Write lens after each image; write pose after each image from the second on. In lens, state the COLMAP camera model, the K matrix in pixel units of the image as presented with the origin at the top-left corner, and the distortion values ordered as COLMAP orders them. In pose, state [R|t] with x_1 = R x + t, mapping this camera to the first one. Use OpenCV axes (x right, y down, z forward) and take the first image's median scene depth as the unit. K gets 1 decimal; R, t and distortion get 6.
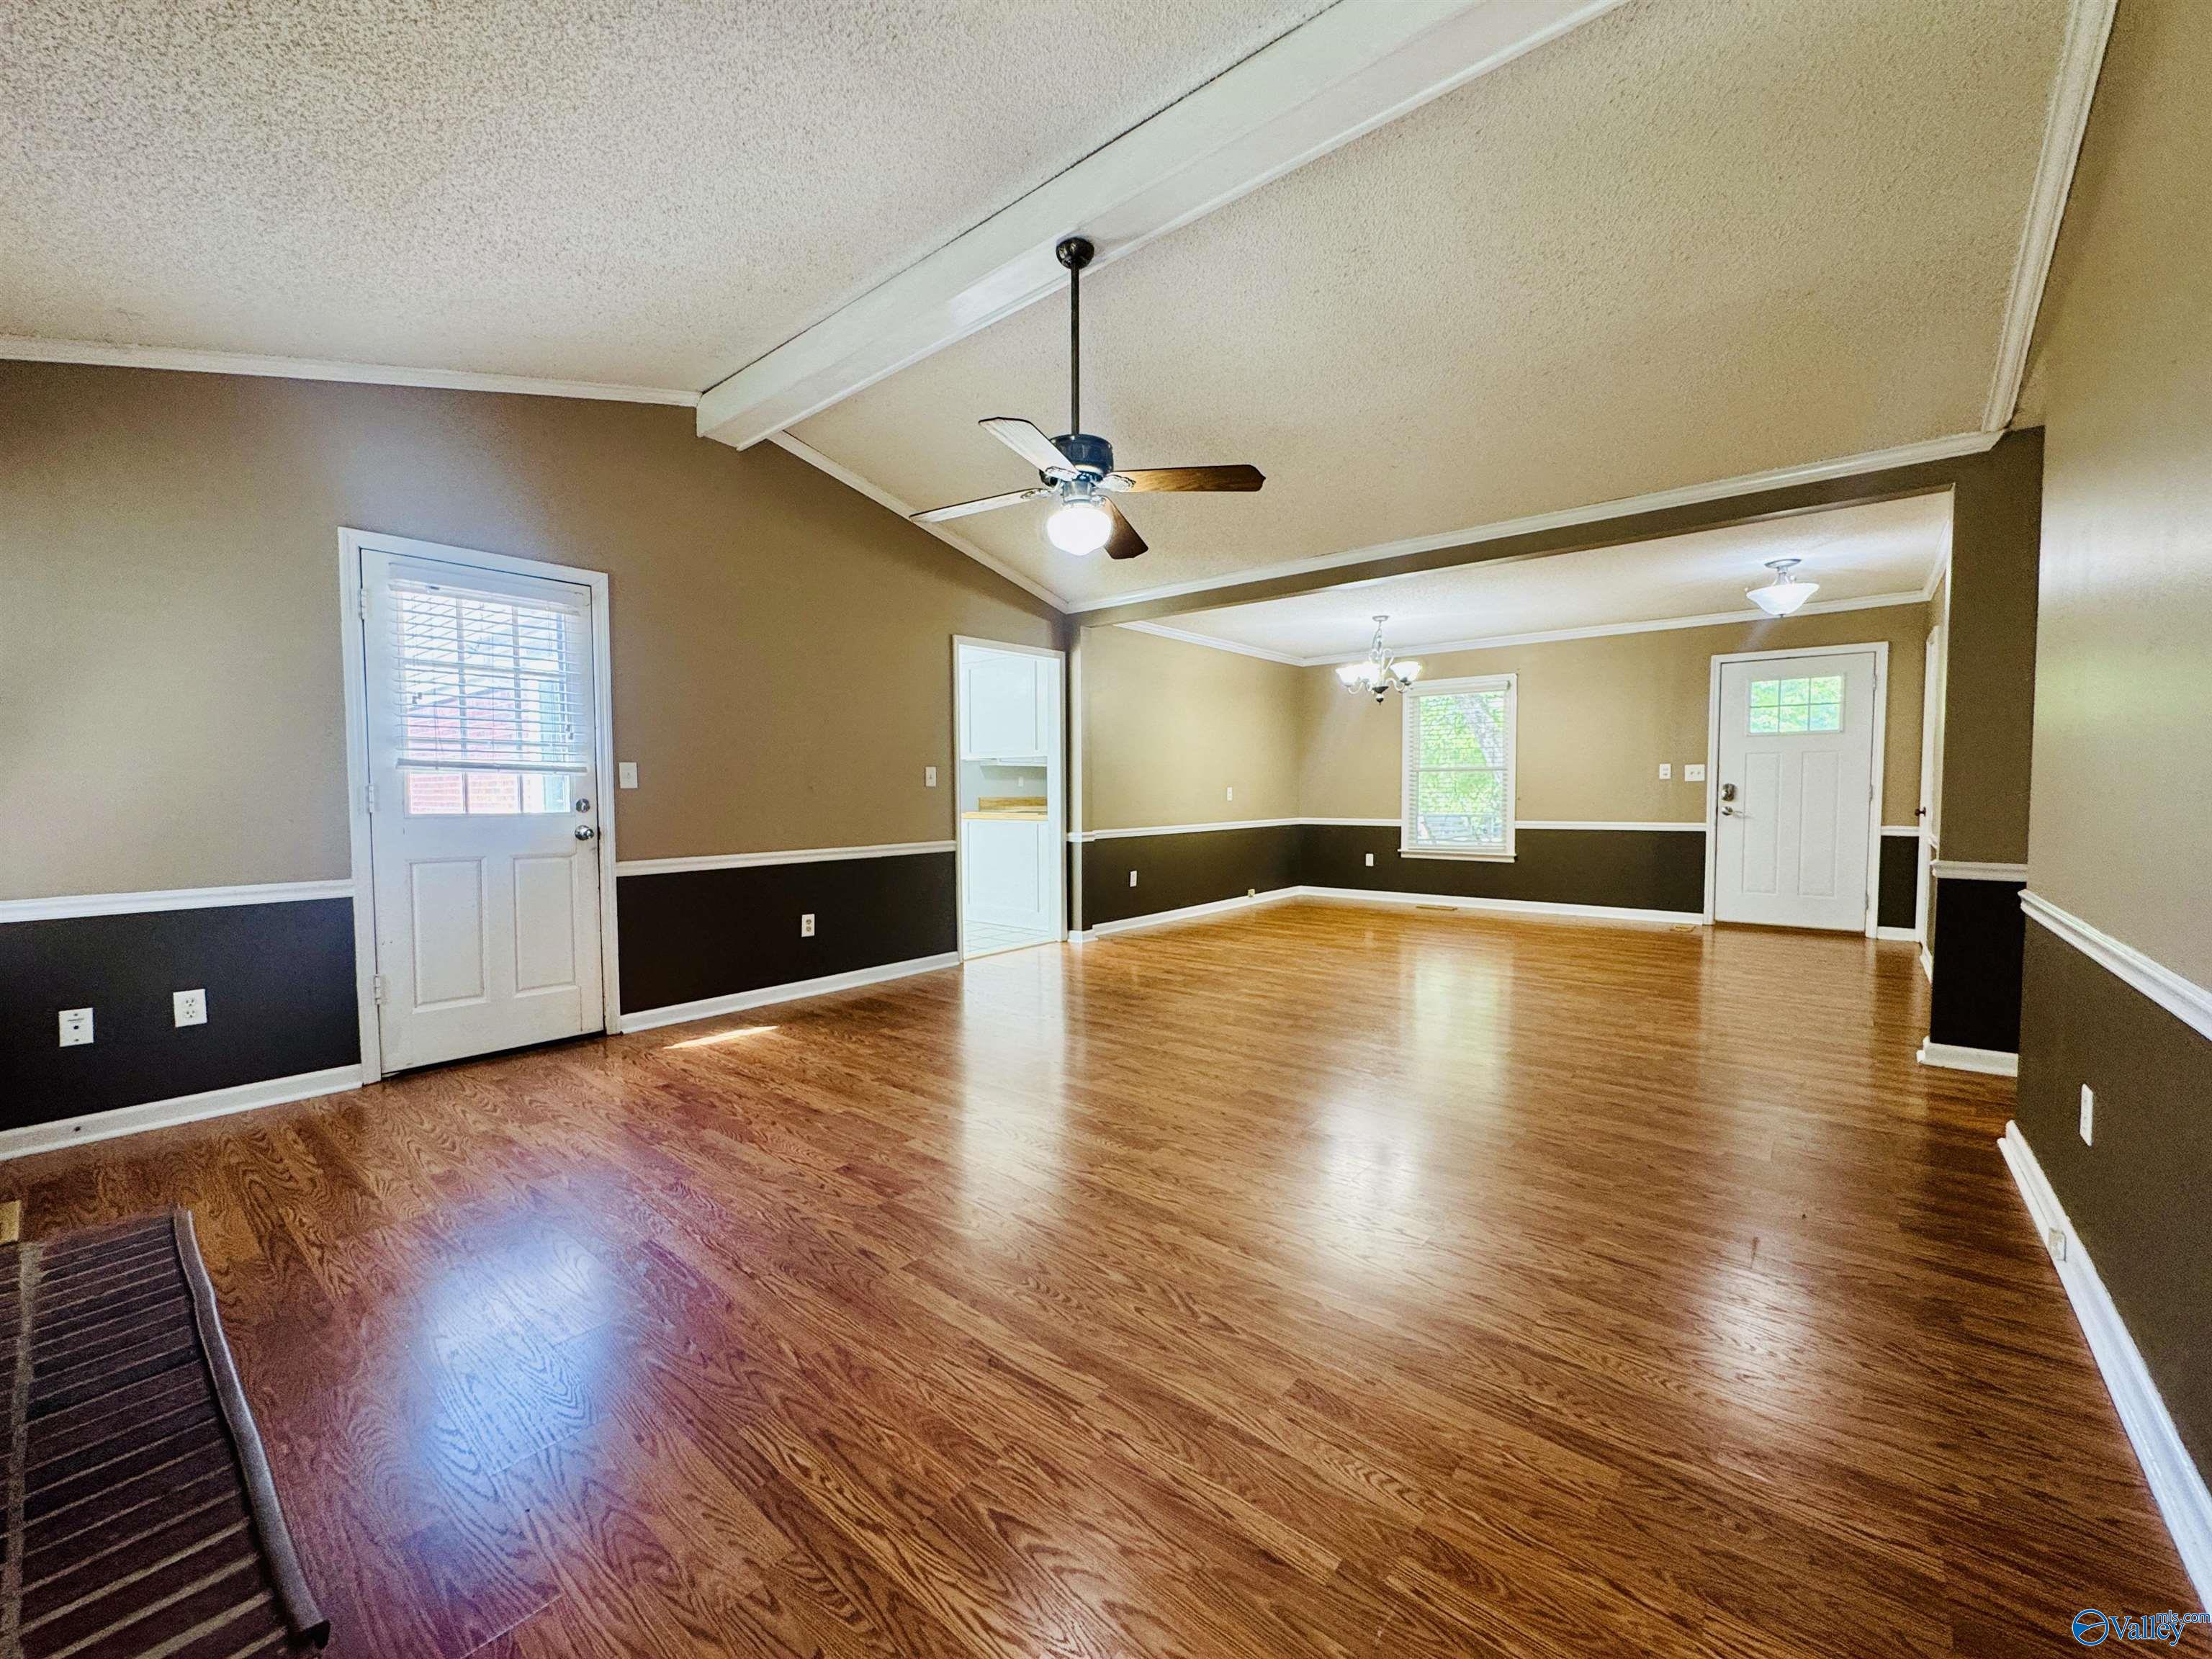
lens RADIAL K [[880.1, 0, 1113.1], [0, 880.1, 830.6], [0, 0, 1]] dist [-0.001858, 0.000921]
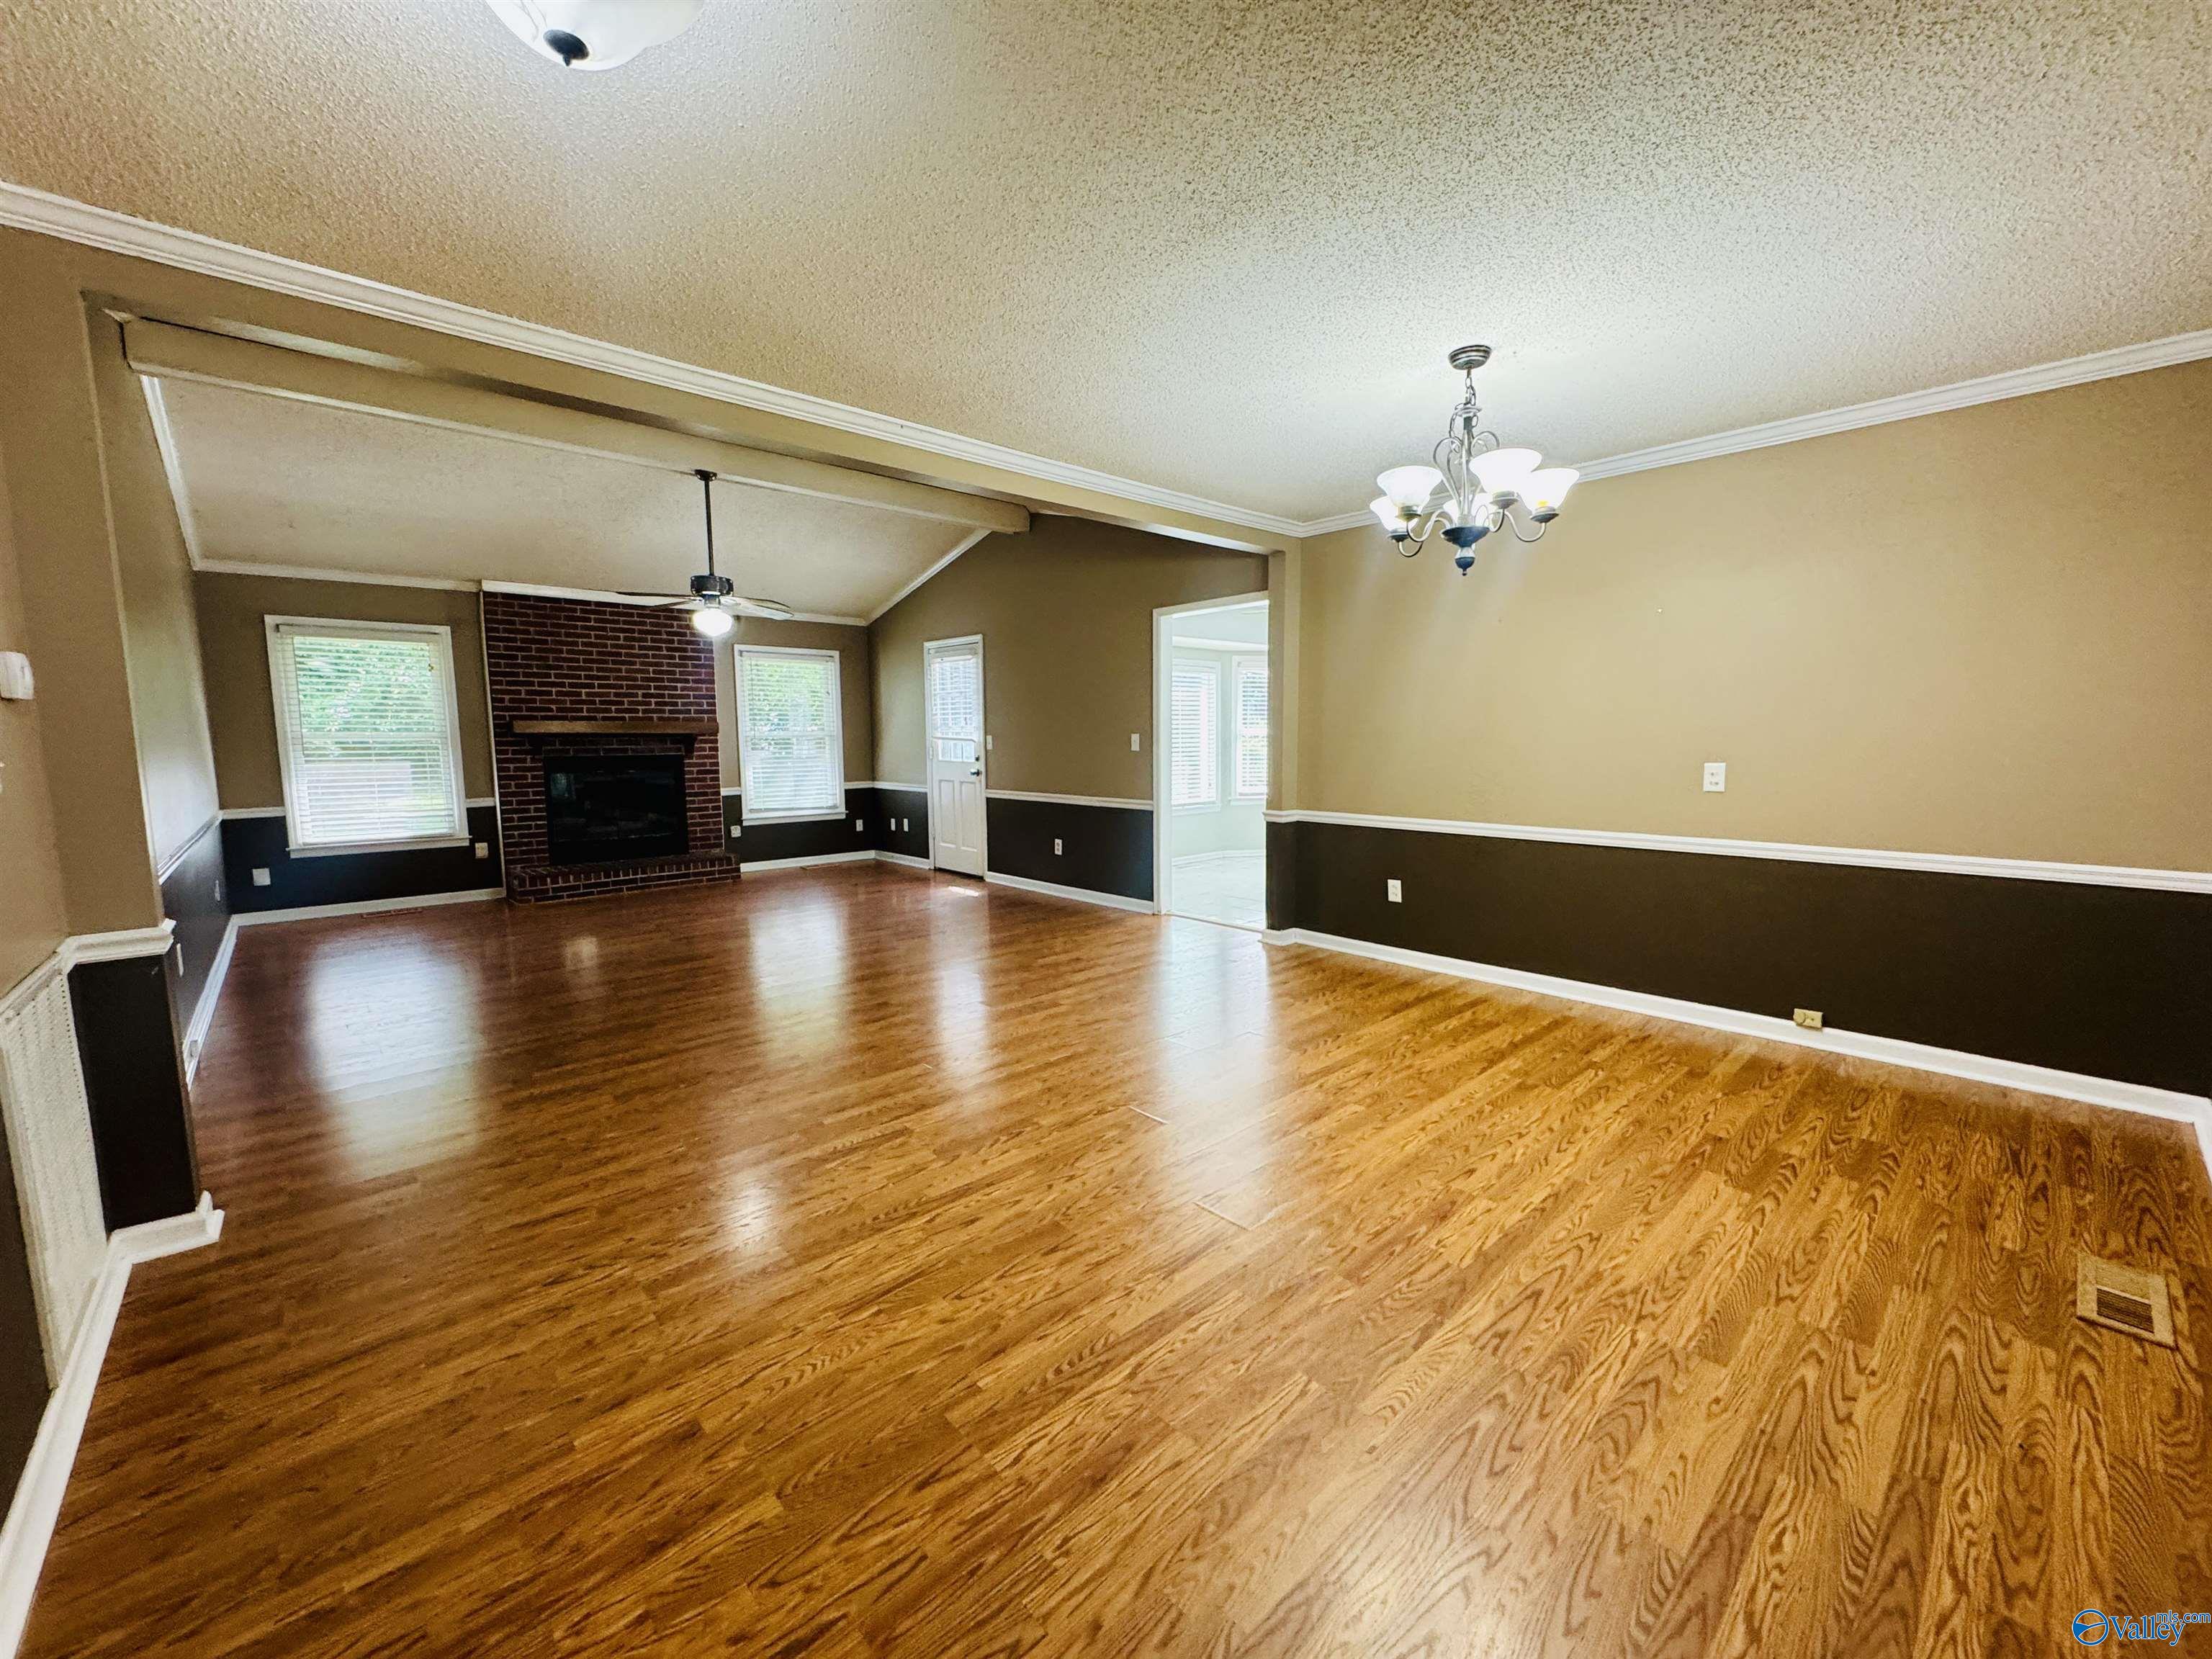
lens RADIAL K [[880.1, 0, 1104.1], [0, 880.1, 839.8], [0, 0, 1]] dist [-0.001858, 0.000921]
pose [[-0.141072, 0.124543, -0.982134, 1.272337], [-0.038148, 0.990635, 0.131101, -0.114882], [0.989264, 0.055961, -0.134999, 1.534013]]
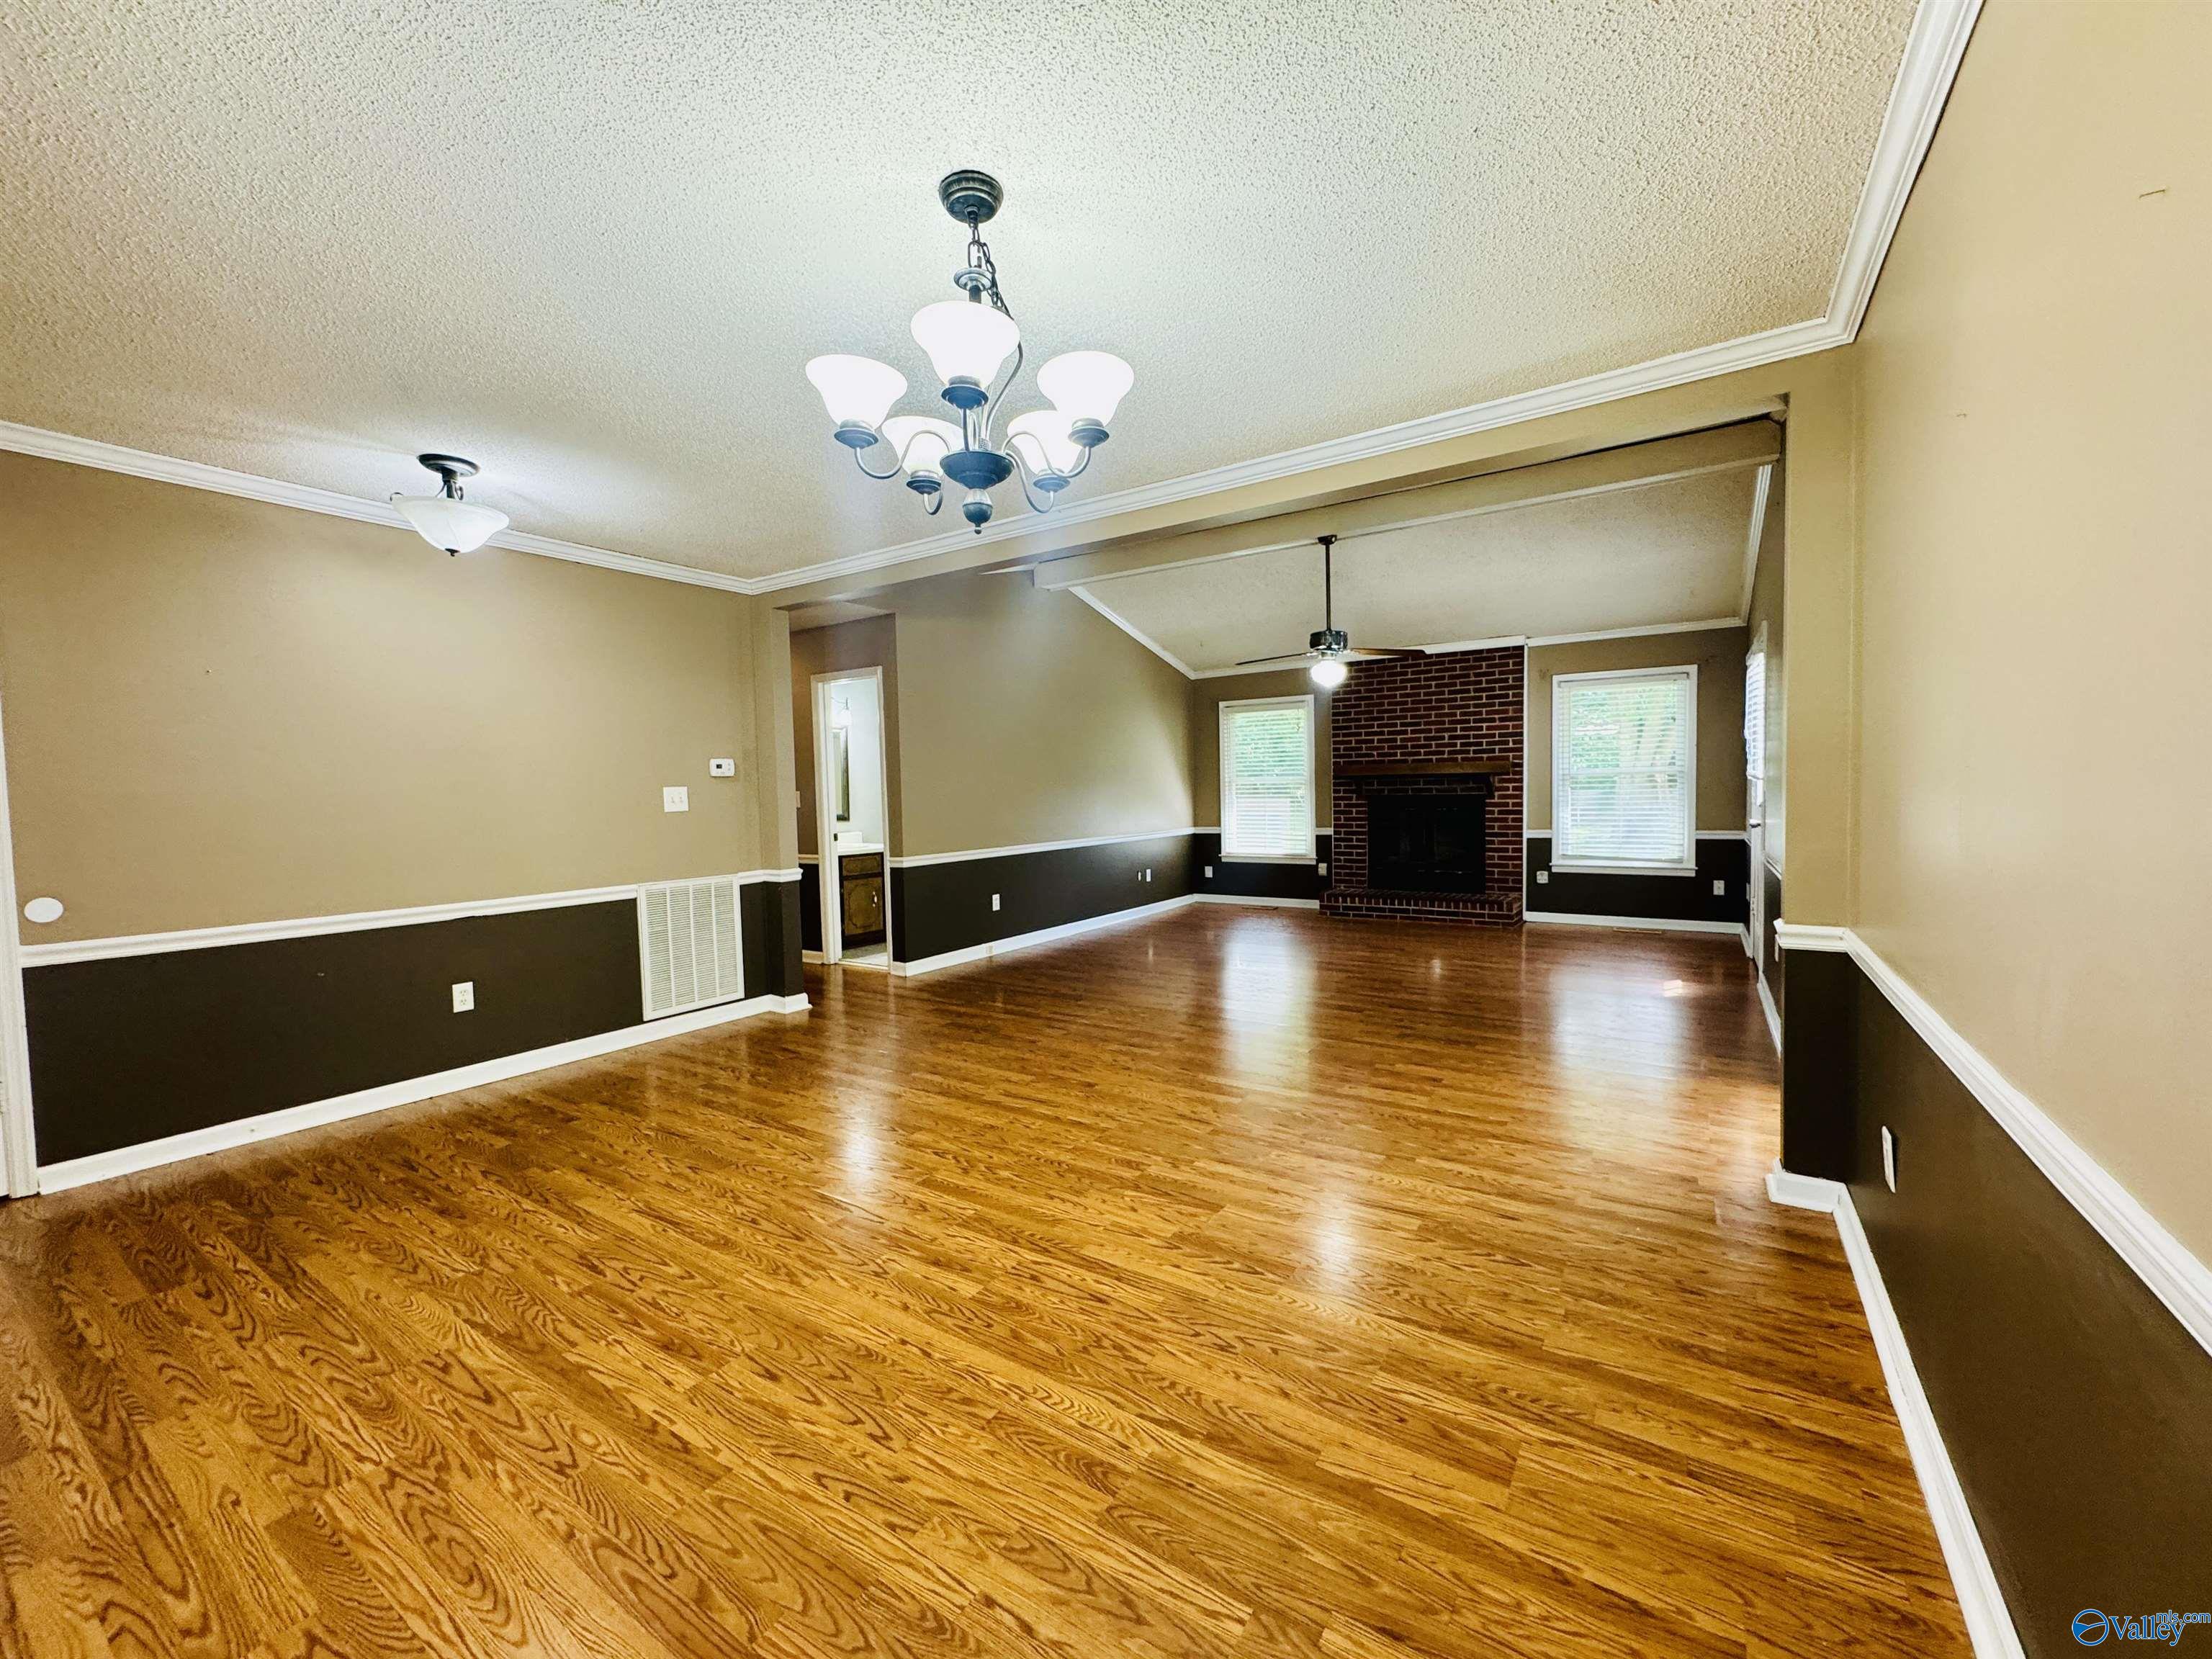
lens RADIAL K [[880.1, 0, 1109.5], [0, 880.1, 843.6], [0, 0, 1]] dist [-0.001858, 0.000921]
pose [[-0.993909, 0.035261, -0.104410, 0.464531], [0.023795, 0.993747, 0.109094, -0.134870], [0.107604, 0.105945, -0.988533, 2.207099]]
